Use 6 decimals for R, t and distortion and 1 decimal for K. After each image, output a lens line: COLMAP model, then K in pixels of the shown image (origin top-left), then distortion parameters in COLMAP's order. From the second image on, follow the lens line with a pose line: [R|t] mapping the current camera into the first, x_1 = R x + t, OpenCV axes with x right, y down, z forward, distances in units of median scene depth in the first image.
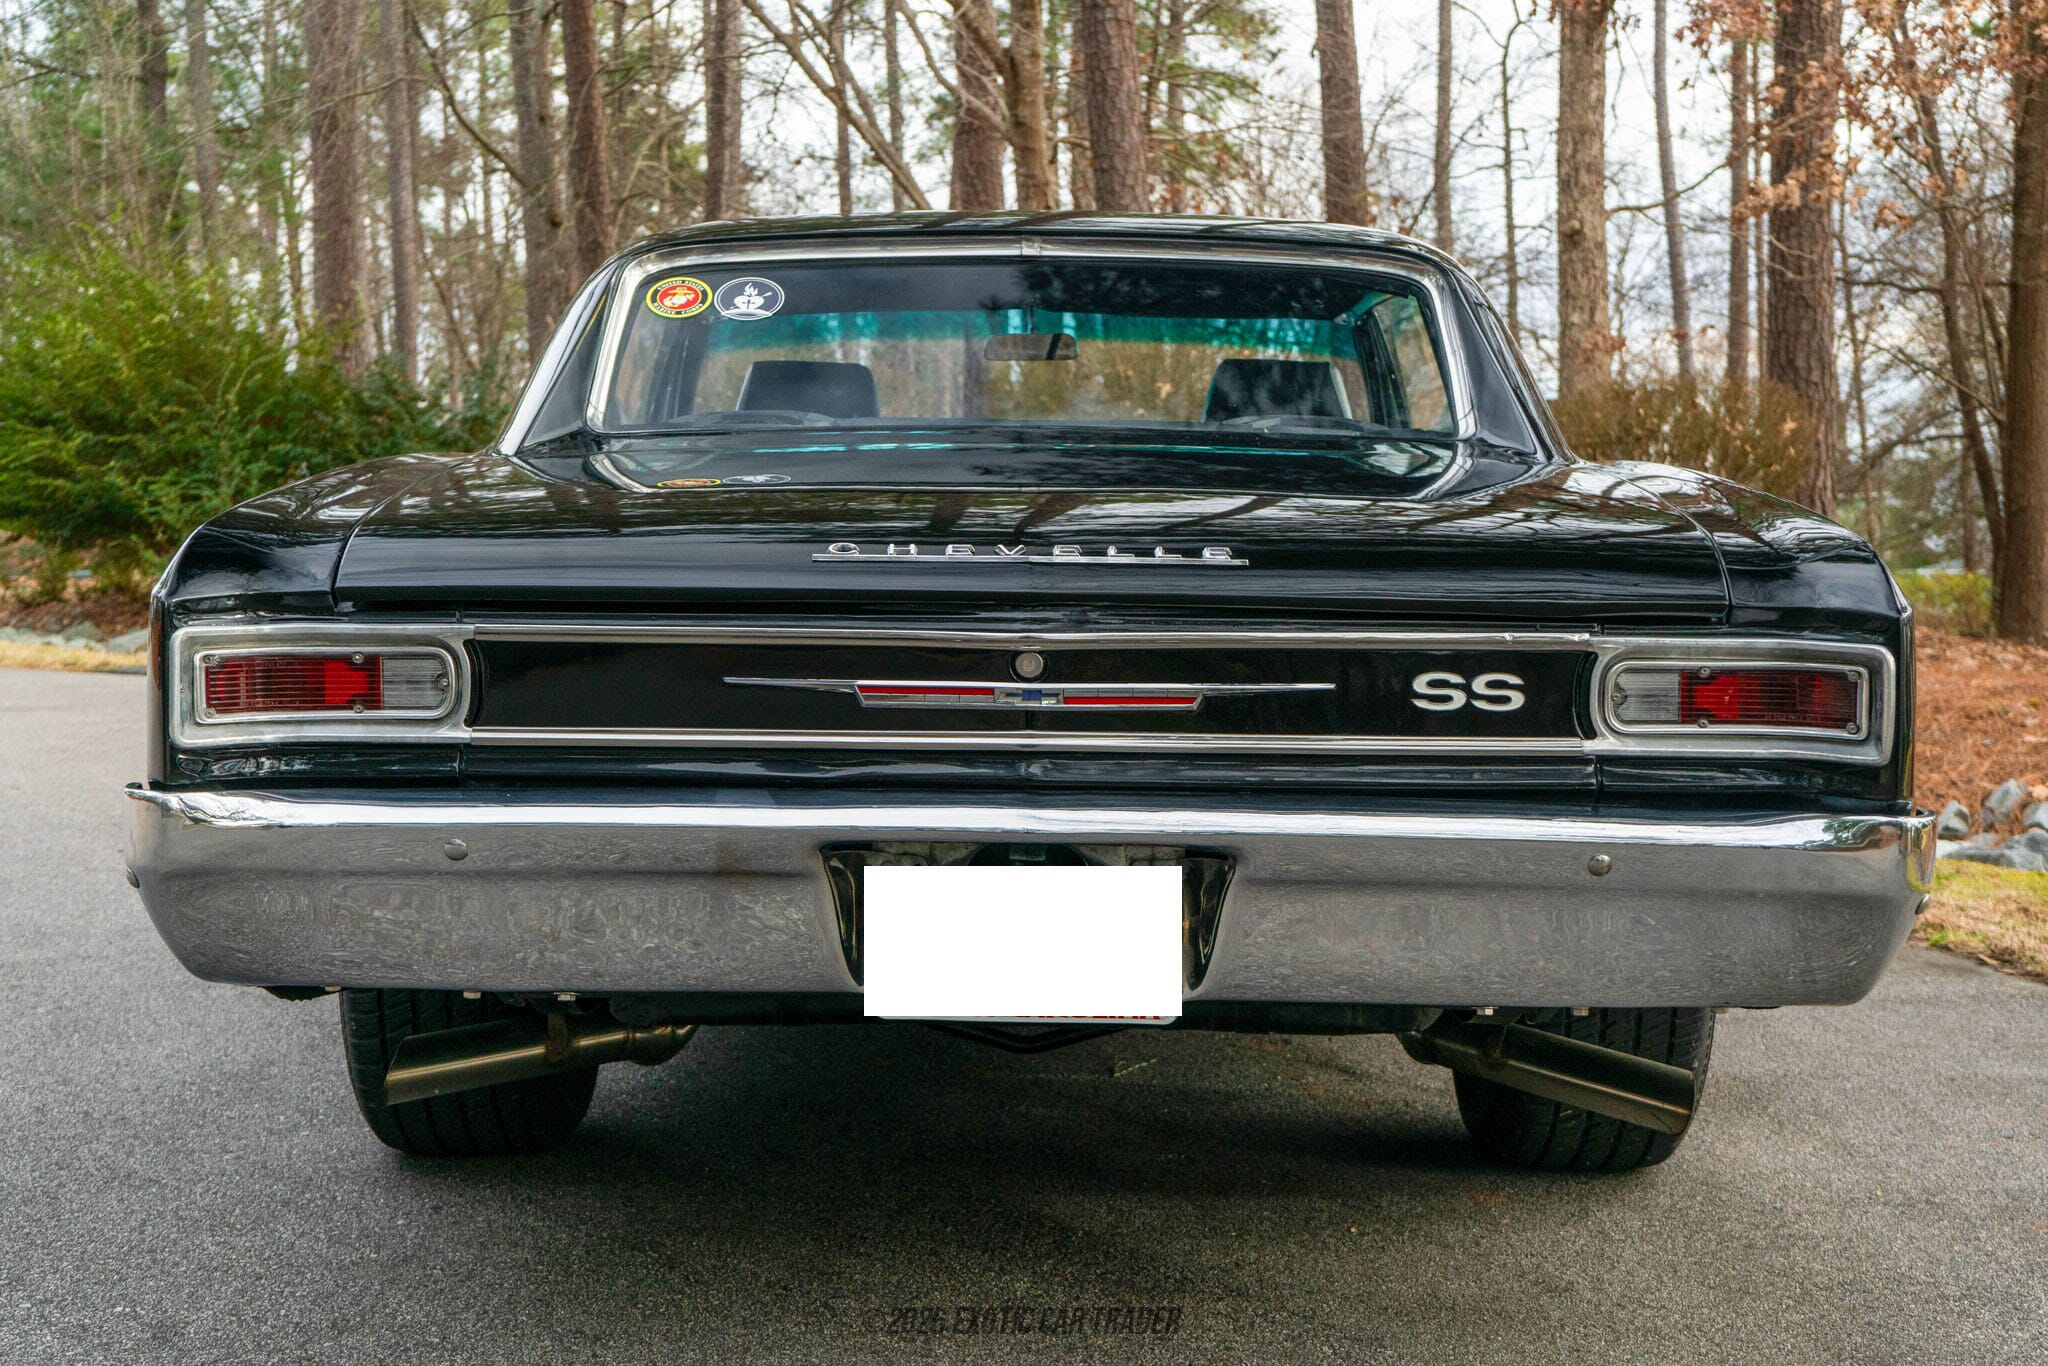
lens RADIAL K [[2453.7, 0, 1024.0], [0, 2453.7, 686.6], [0, 0, 1]] dist [0.035190, 0.000000]
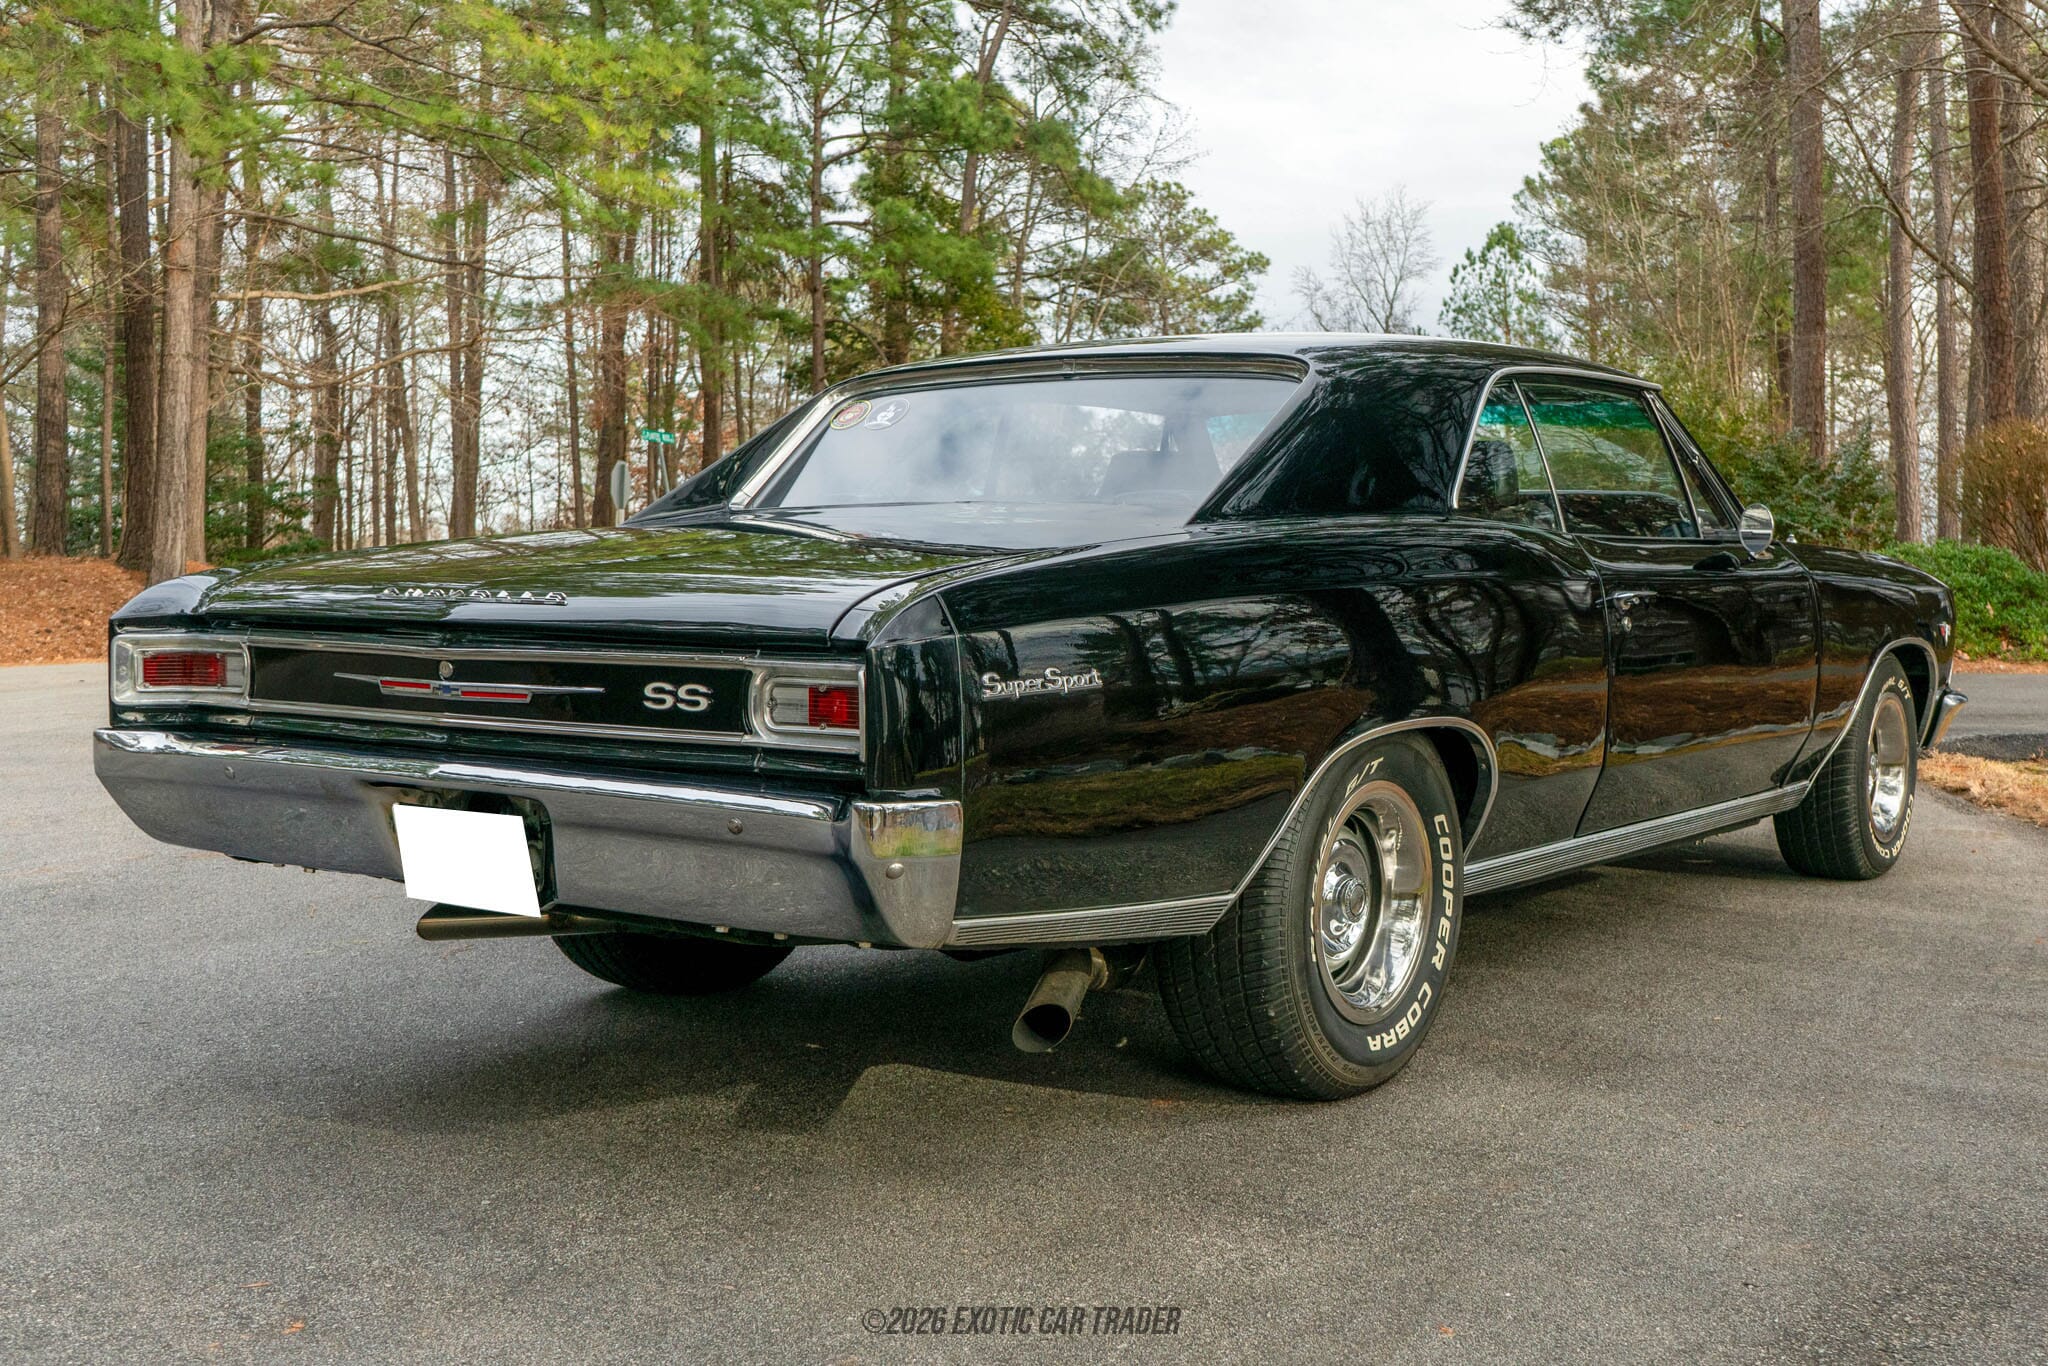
lens RADIAL K [[1848.2, 0, 1024.6], [0, 1848.2, 672.5], [0, 0, 1]] dist [-0.004034, -0.007014]
pose [[0.883926, 0.028027, -0.466786, 0.837655], [-0.034786, 0.999378, -0.005867, -0.012373], [0.466331, 0.021423, 0.884351, 0.164145]]
